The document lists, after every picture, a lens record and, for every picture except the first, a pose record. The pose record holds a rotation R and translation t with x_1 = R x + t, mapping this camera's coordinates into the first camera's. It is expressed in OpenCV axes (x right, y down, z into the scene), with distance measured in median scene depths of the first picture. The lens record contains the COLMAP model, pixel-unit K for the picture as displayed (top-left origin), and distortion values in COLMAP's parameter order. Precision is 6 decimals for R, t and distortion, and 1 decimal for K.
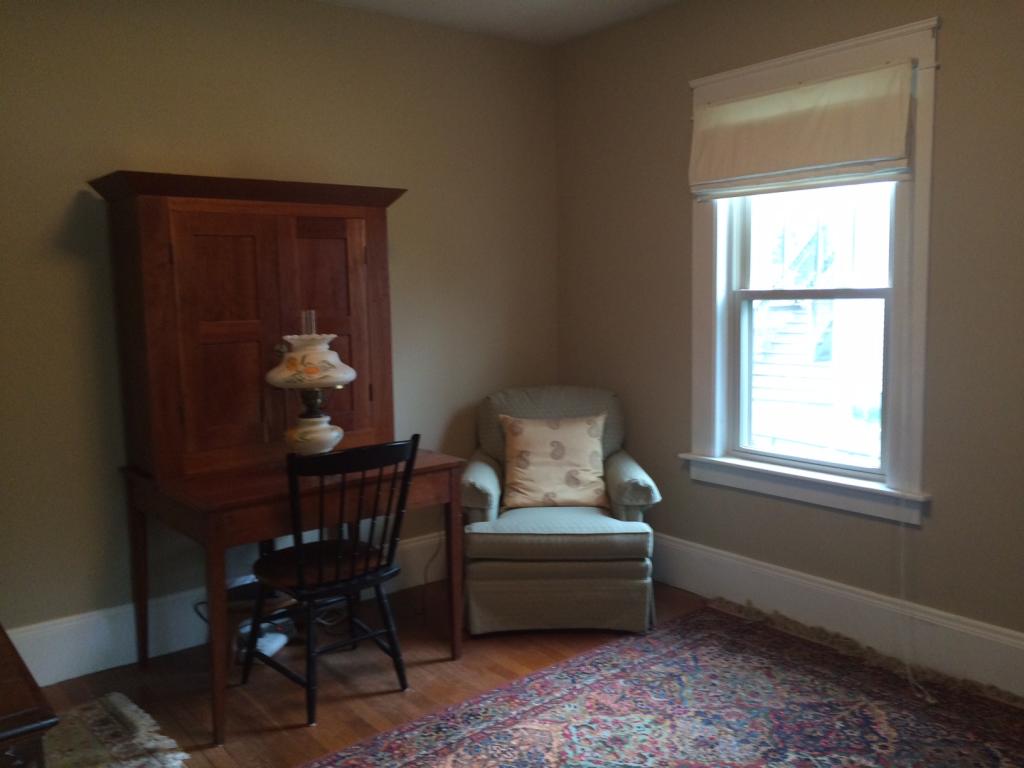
lens RADIAL K [[866.1, 0, 512.0], [0, 866.1, 384.0], [0, 0, 1]] dist [0.101197, -0.151101]
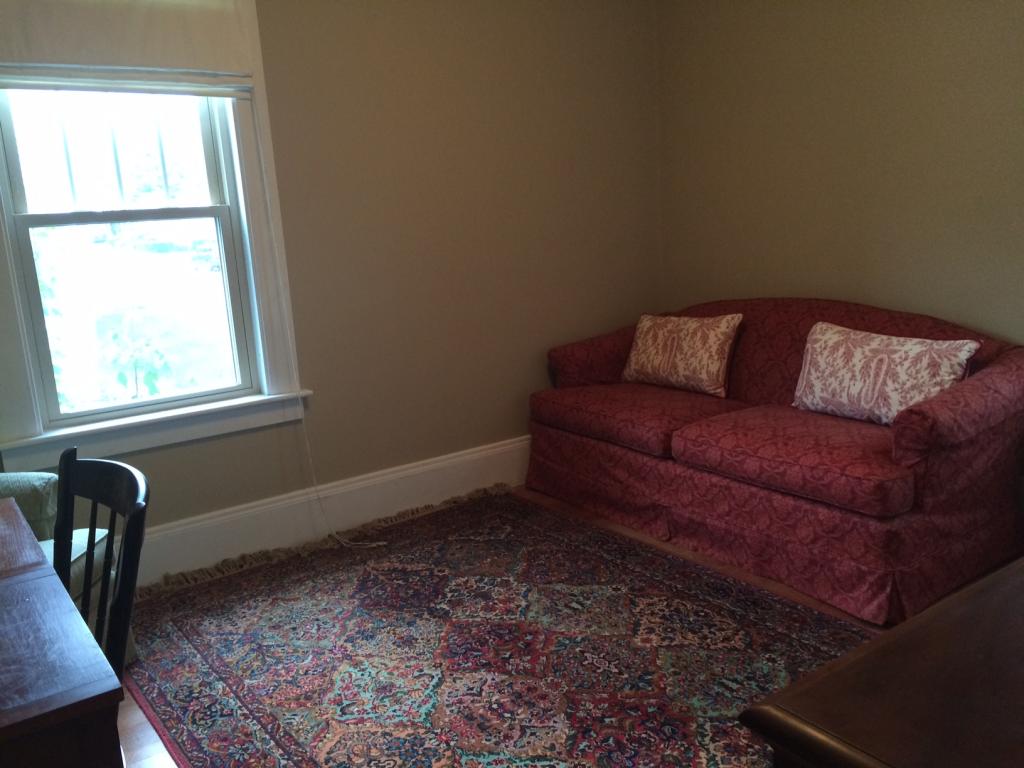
lens RADIAL K [[866.1, 0, 512.0], [0, 866.1, 384.0], [0, 0, 1]] dist [0.101197, -0.151101]
pose [[0.049766, -0.184616, 0.981550, -0.634604], [0.160165, 0.971524, 0.174609, -0.035360], [-0.985835, 0.148520, 0.077918, 0.672221]]
